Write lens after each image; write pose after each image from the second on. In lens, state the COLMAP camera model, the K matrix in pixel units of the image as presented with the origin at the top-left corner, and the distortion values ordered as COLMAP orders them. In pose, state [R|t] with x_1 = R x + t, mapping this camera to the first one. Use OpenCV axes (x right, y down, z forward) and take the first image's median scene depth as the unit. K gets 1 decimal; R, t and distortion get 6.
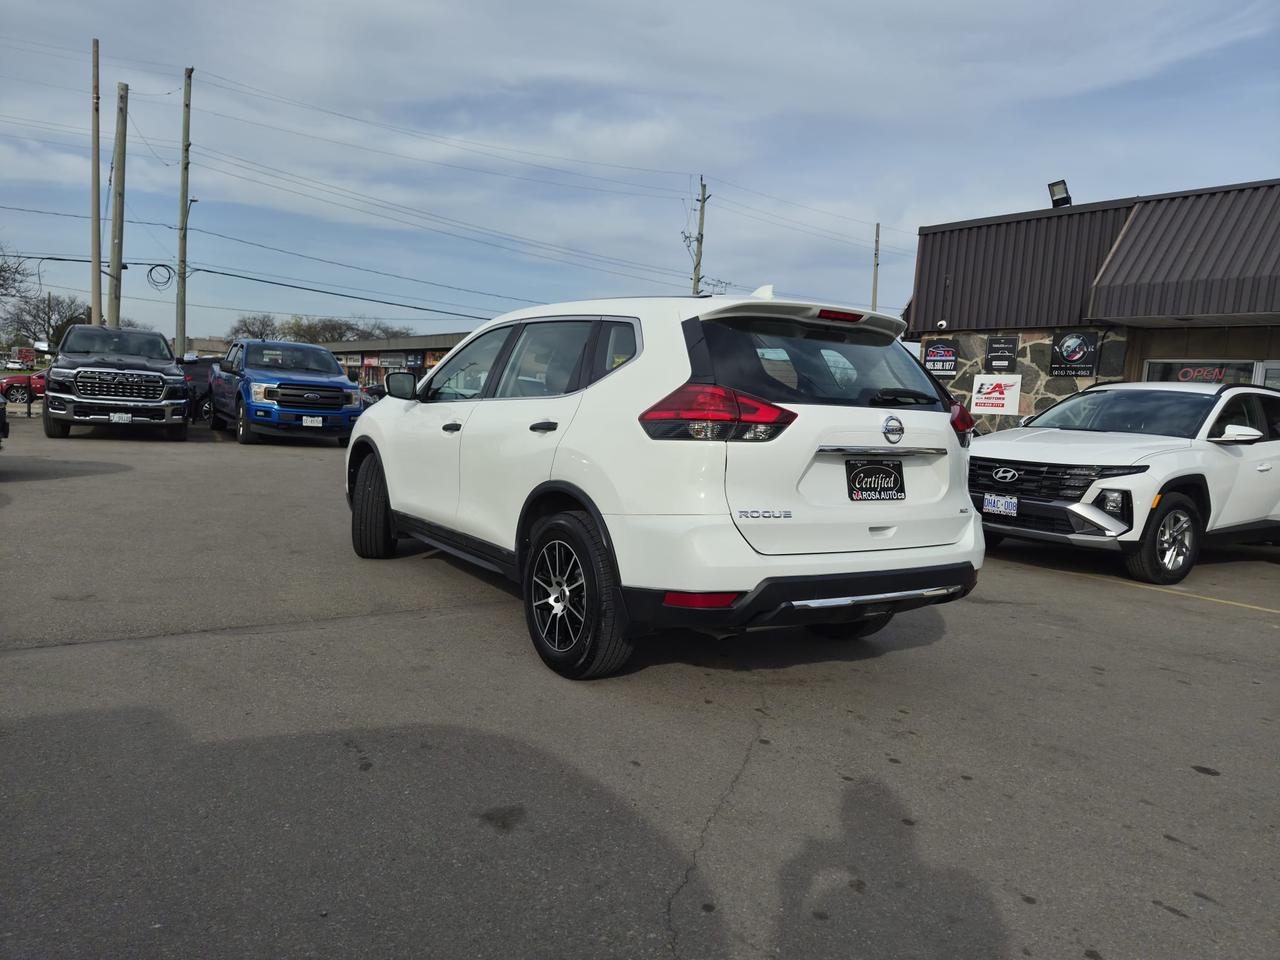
lens RADIAL K [[907.8, 0, 634.5], [0, 907.8, 509.0], [0, 0, 1]] dist [0.075183, -0.083333]
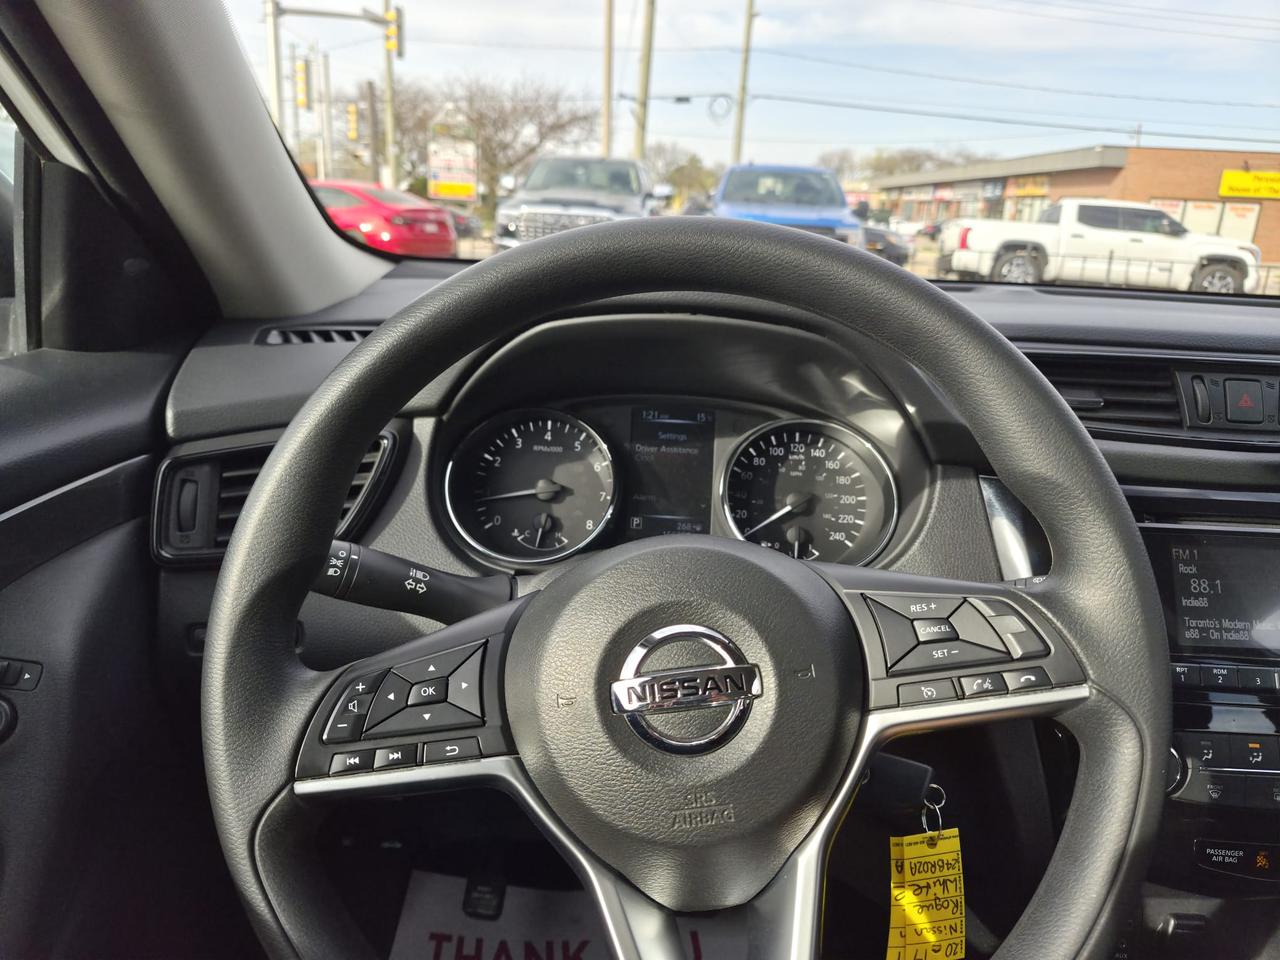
lens RADIAL K [[891.2, 0, 626.2], [0, 891.2, 479.0], [0, 0, 1]] dist [0.063780, -0.078794]
pose [[0.815837, 0.147805, -0.559073, -0.060424], [-0.066724, 0.984387, 0.162880, -0.059828], [0.574419, -0.095580, 0.812962, 0.446107]]
